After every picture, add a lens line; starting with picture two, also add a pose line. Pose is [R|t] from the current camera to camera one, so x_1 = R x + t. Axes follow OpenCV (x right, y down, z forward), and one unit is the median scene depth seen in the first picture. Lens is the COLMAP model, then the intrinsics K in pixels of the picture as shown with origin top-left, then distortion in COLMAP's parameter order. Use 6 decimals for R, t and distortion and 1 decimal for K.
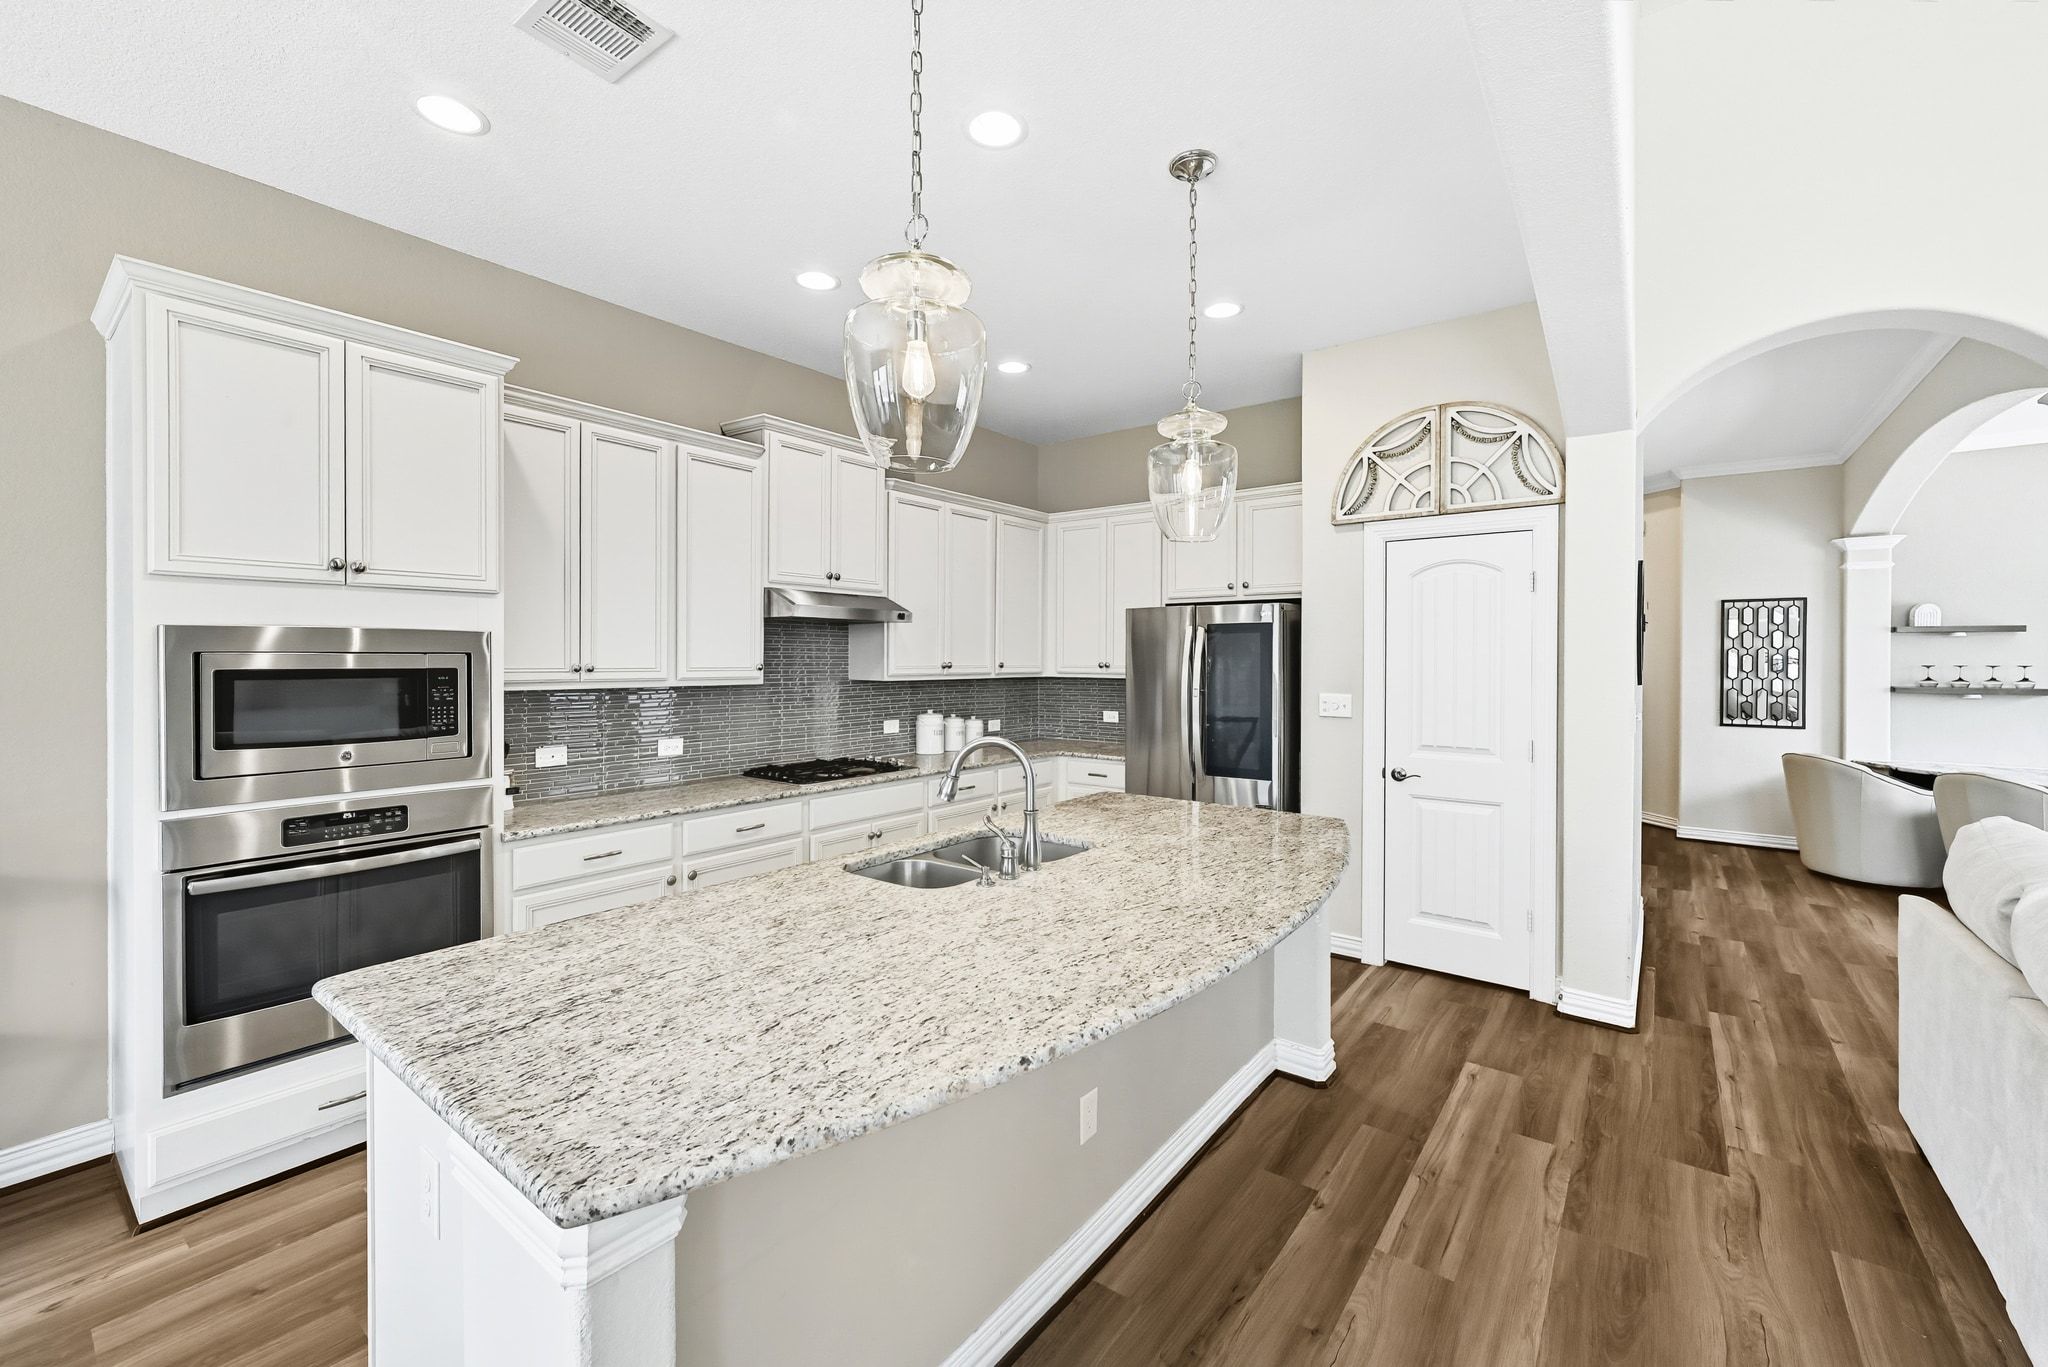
lens RADIAL K [[835.8, 0, 1030.0], [0, 835.8, 668.0], [0, 0, 1]] dist [0.002034, 0.000444]
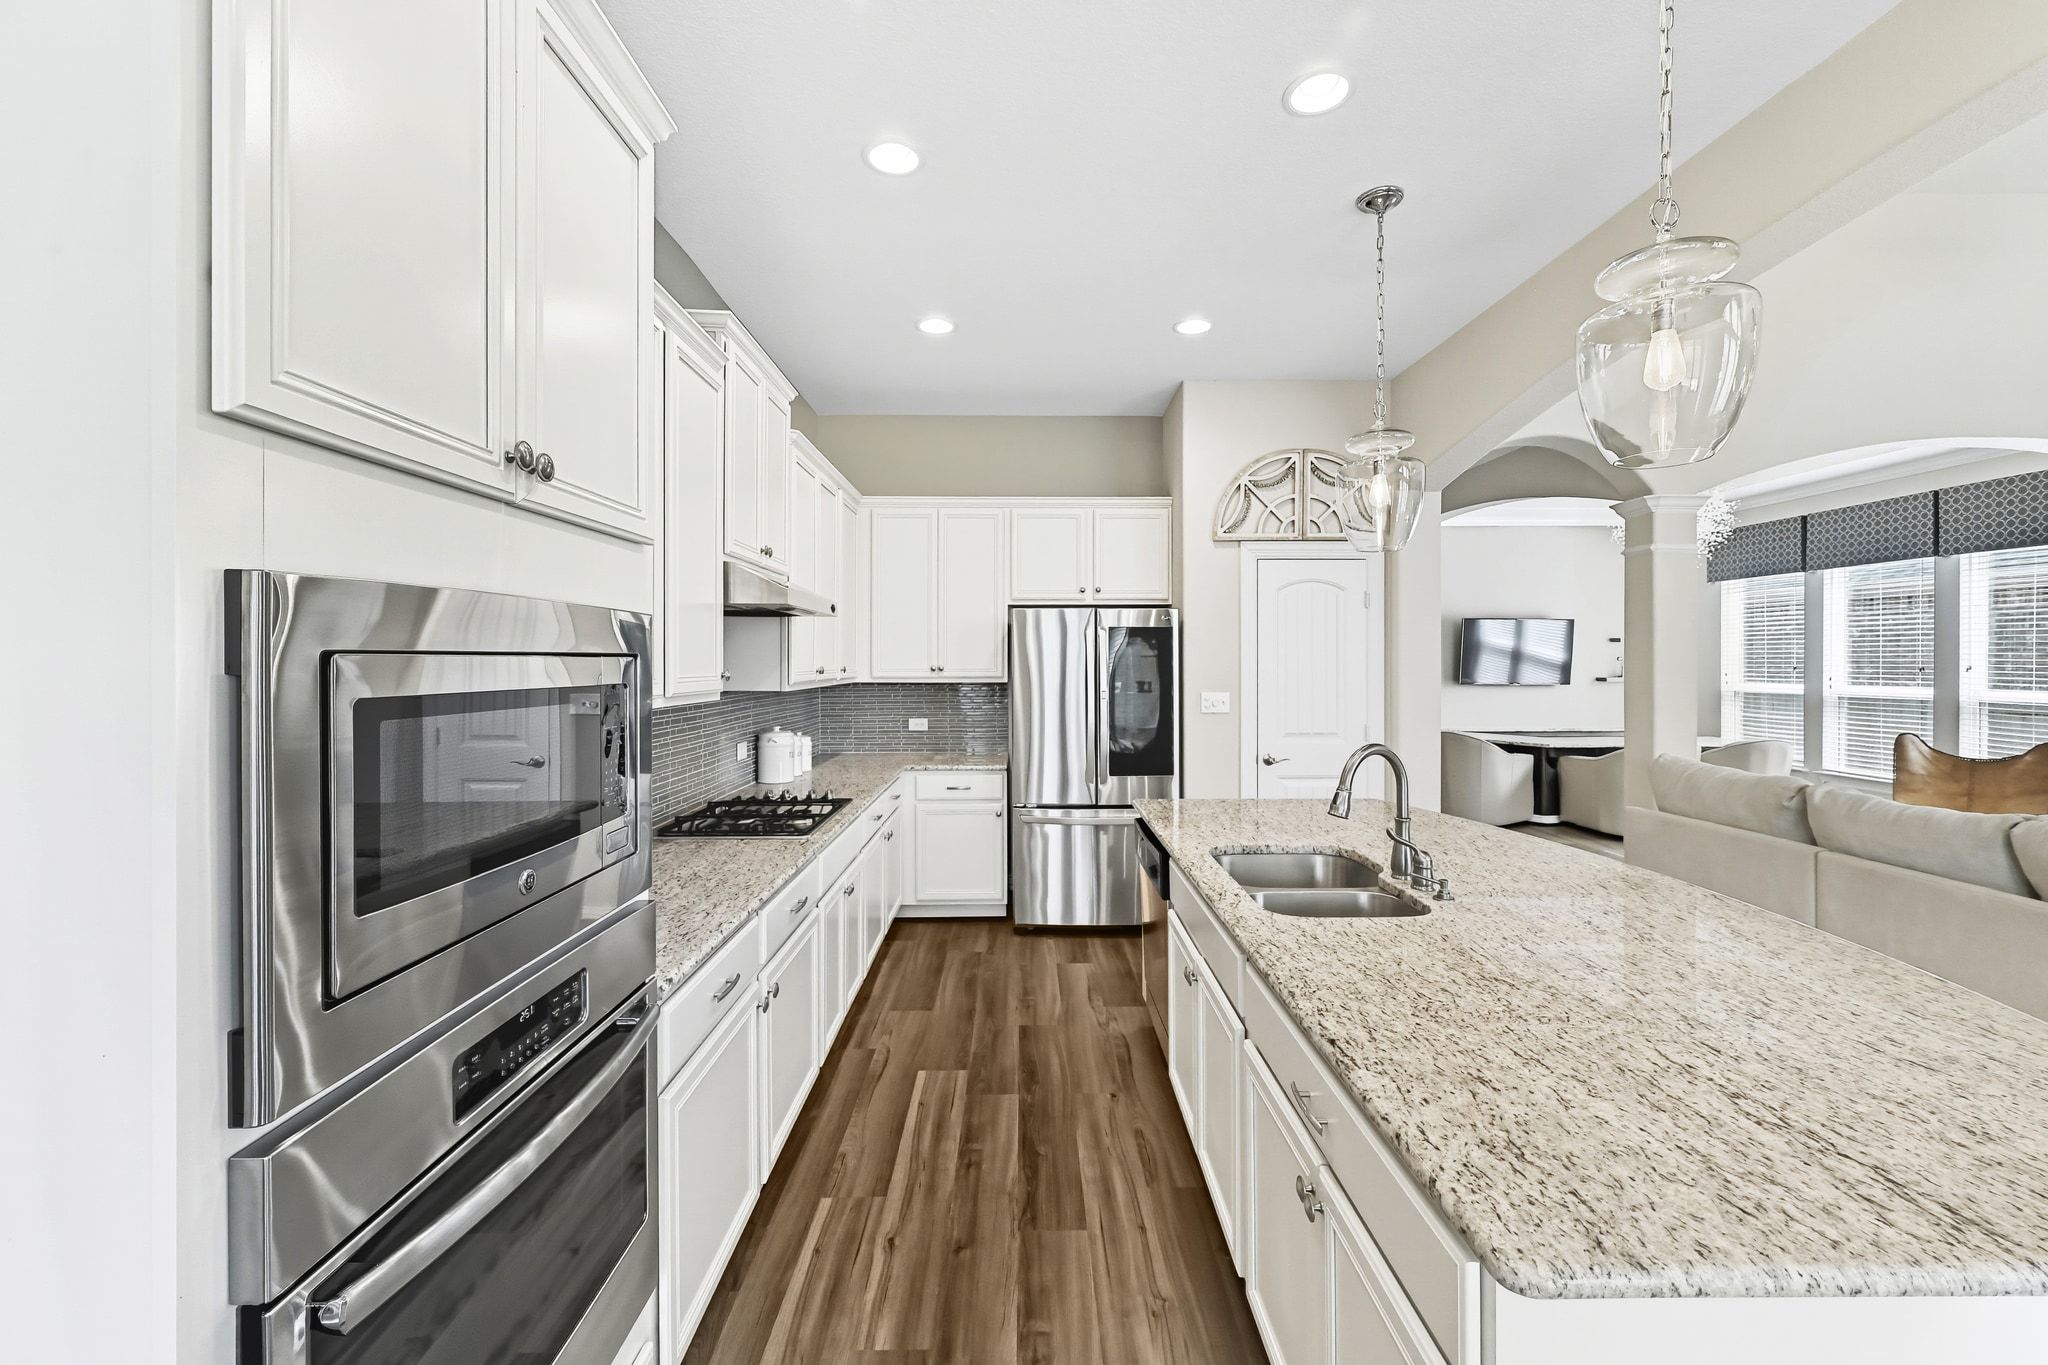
lens RADIAL K [[835.8, 0, 1030.0], [0, 835.8, 667.0], [0, 0, 1]] dist [0.002034, 0.000444]
pose [[0.780959, -0.006289, 0.624551, -0.918874], [0.008914, 0.999960, -0.001078, -0.006658], [-0.624519, 0.006409, 0.780983, 0.500073]]
